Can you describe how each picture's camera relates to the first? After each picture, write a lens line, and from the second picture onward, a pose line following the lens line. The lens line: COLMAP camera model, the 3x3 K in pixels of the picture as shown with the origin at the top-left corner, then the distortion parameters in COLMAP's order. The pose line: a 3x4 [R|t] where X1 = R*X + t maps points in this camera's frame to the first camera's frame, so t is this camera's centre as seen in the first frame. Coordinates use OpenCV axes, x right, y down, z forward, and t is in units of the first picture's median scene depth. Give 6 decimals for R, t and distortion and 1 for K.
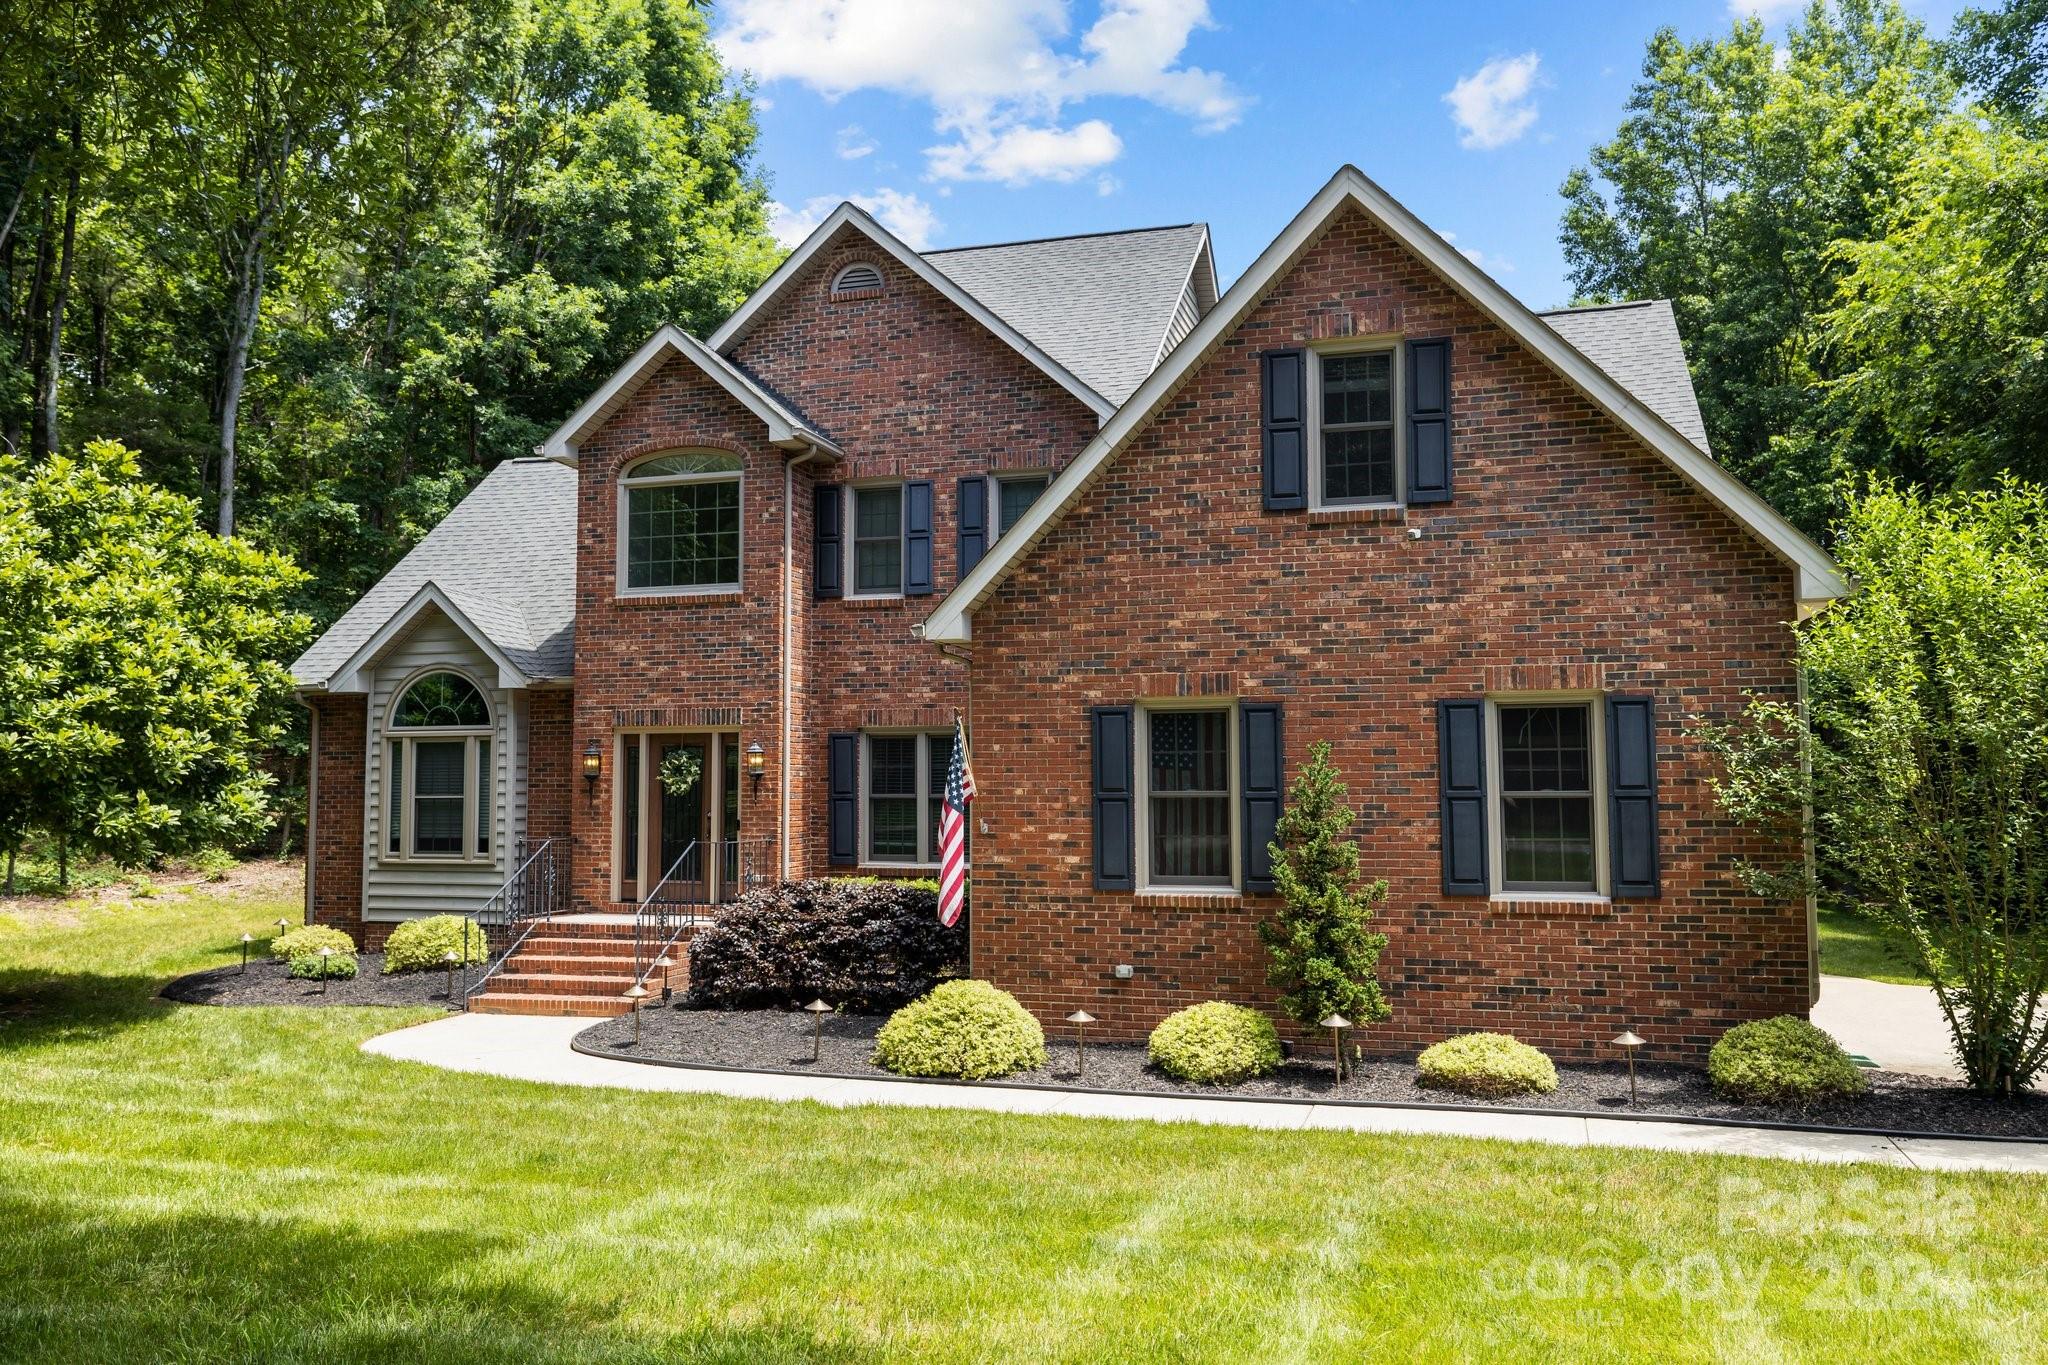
lens RADIAL K [[1599.5, 0, 1024.0], [0, 1599.5, 682.5], [0, 0, 1]] dist [0.001994, -0.002770]
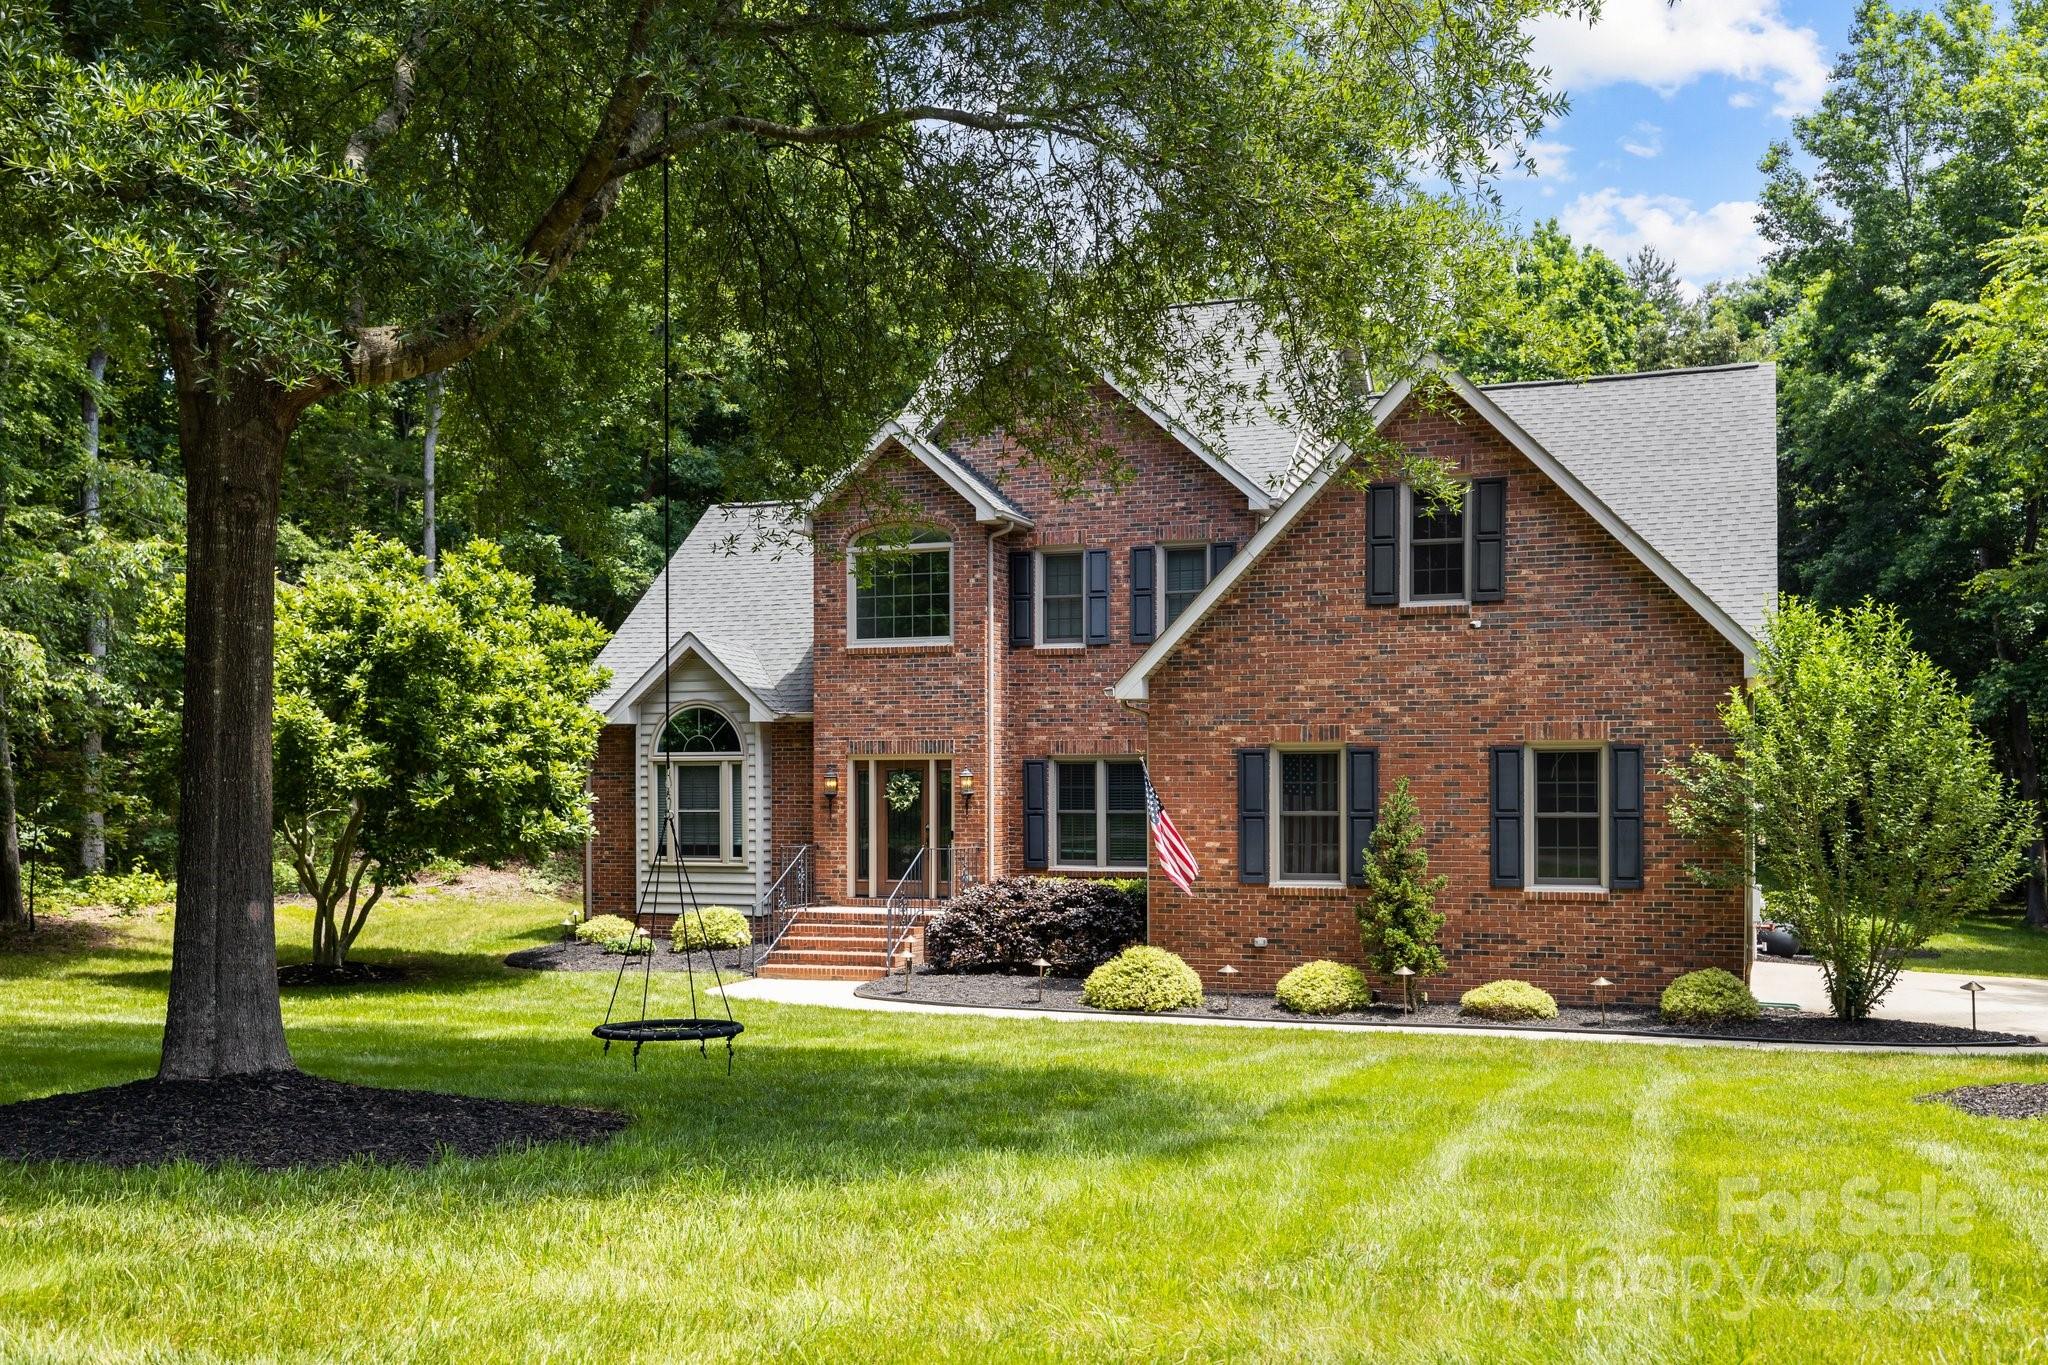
lens RADIAL K [[2030.1, 0, 1021.7], [0, 2030.1, 809.1], [0, 0, 1]] dist [-0.012525, 0.270682]
pose [[0.997217, 0.002692, -0.074500, -0.012220], [0.002940, 0.997150, 0.075388, -0.063560], [0.074491, -0.075397, 0.994367, -0.719257]]
